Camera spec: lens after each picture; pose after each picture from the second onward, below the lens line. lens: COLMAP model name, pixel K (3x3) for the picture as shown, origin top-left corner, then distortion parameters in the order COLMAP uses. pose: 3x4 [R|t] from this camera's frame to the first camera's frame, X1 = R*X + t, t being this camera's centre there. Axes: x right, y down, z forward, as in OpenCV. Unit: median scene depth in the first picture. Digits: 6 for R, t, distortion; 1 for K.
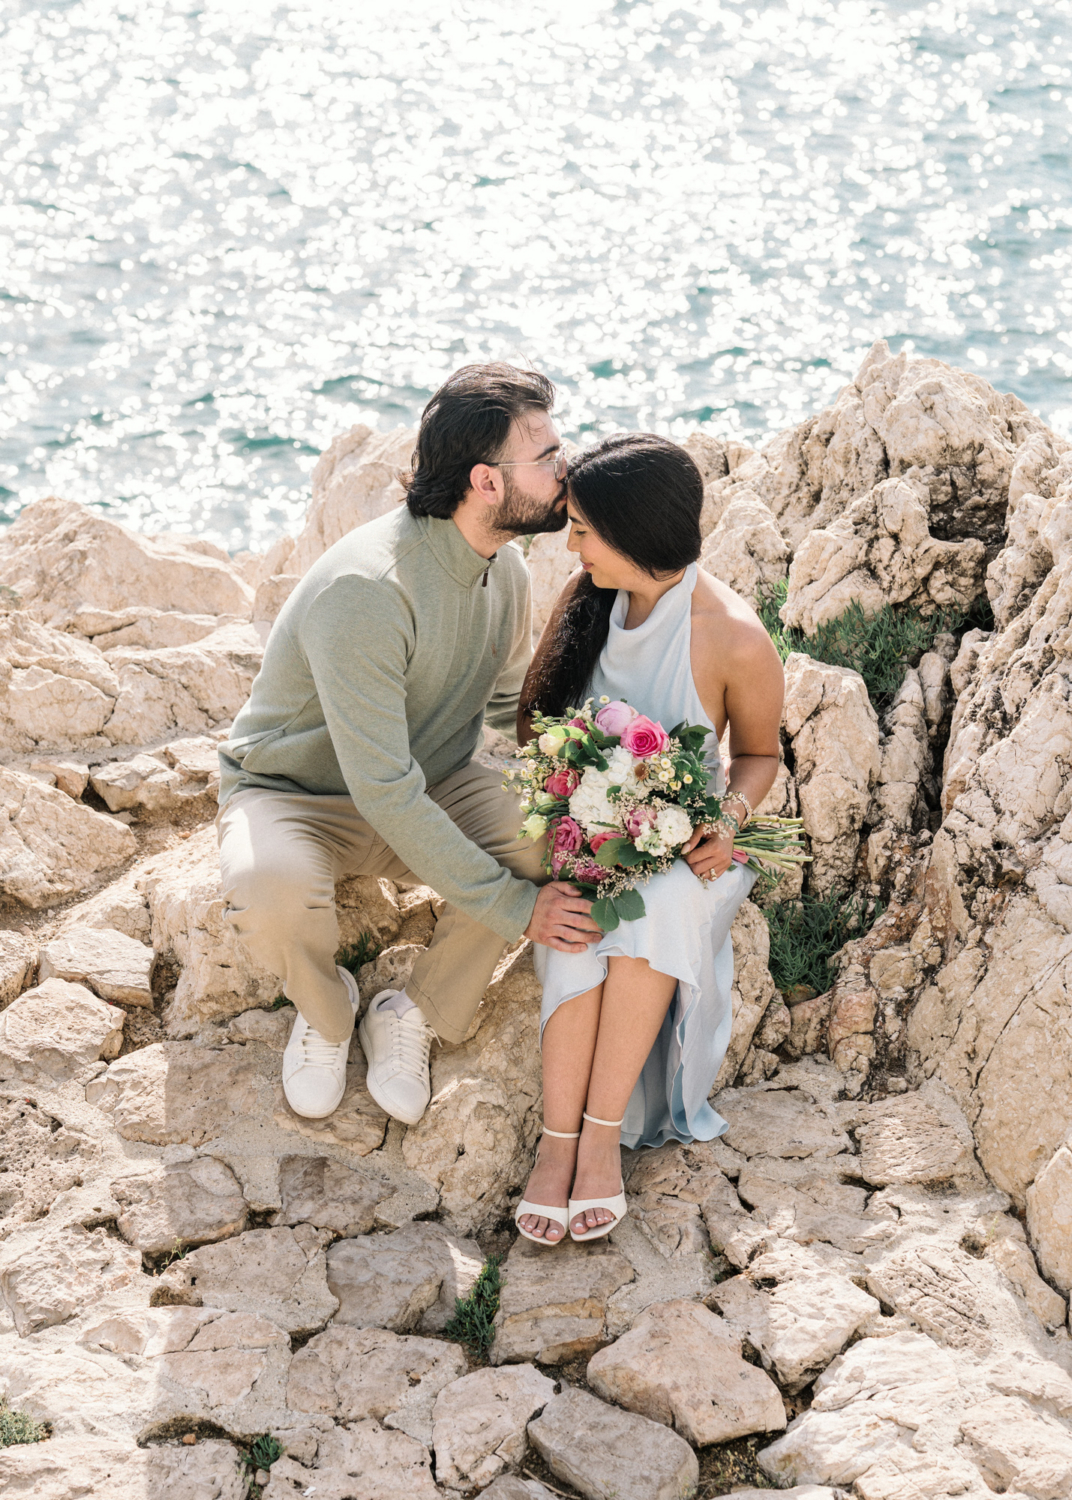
lens RADIAL K [[3165.2, 0, 430.3], [0, 3165.2, 681.9], [0, 0, 1]] dist [-0.021271, 0.068767]
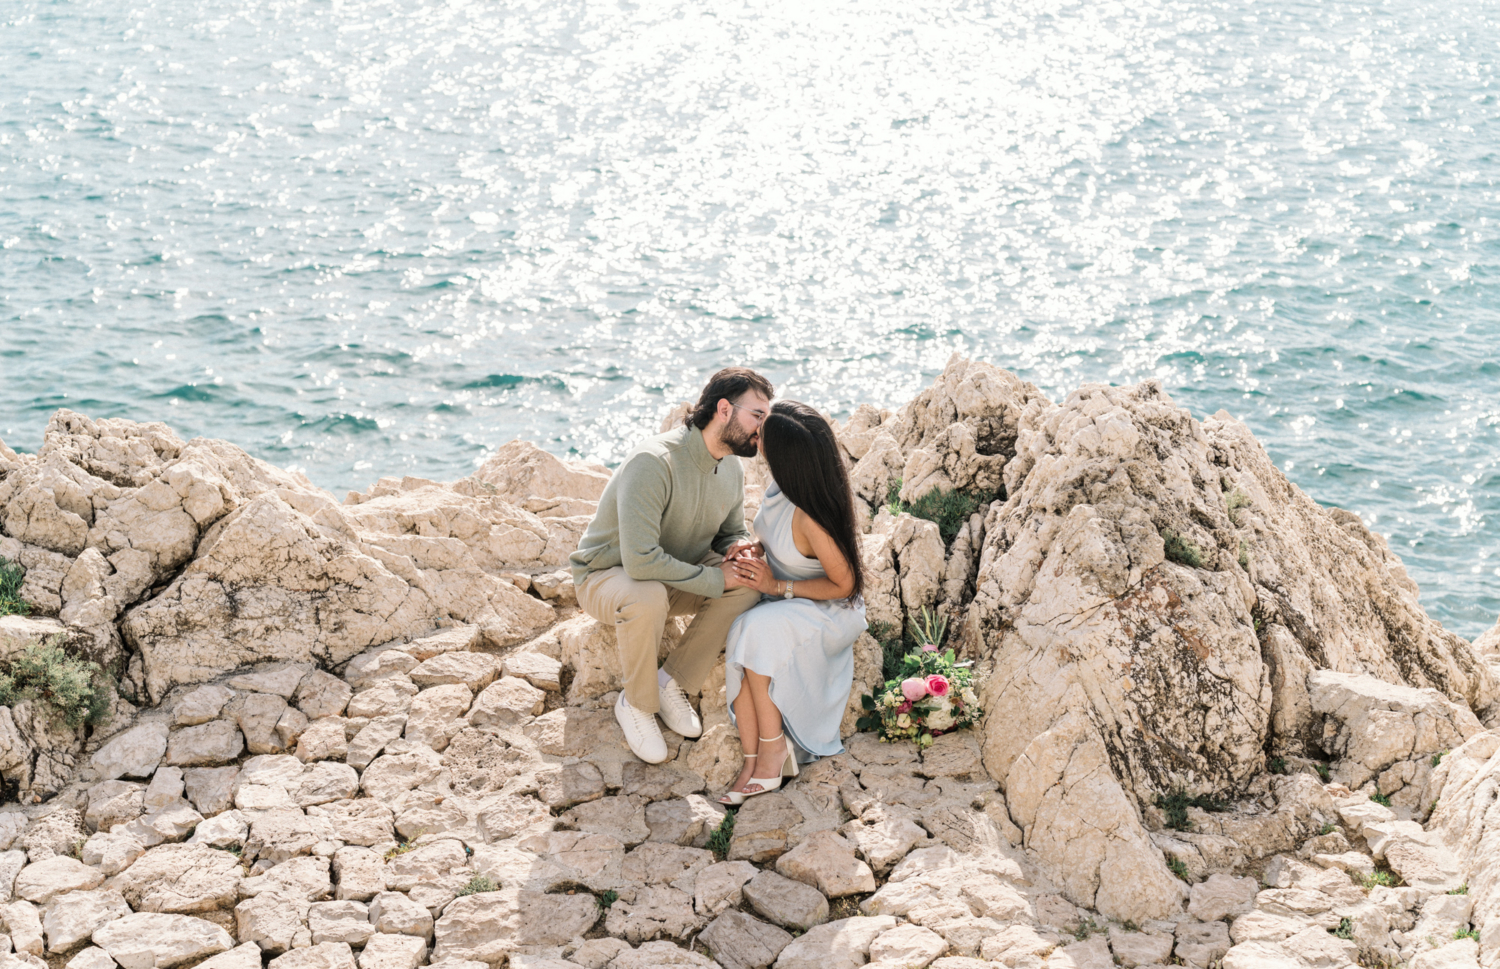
lens RADIAL K [[2082.4, 0, 753.5], [0, 2082.4, 471.4], [0, 0, 1]] dist [-0.006838, 0.052149]
pose [[0.999894, 0.007142, -0.012718, 0.044987], [-0.008015, 0.997516, -0.069988, 0.058836], [0.012187, 0.070082, 0.997467, -0.268043]]
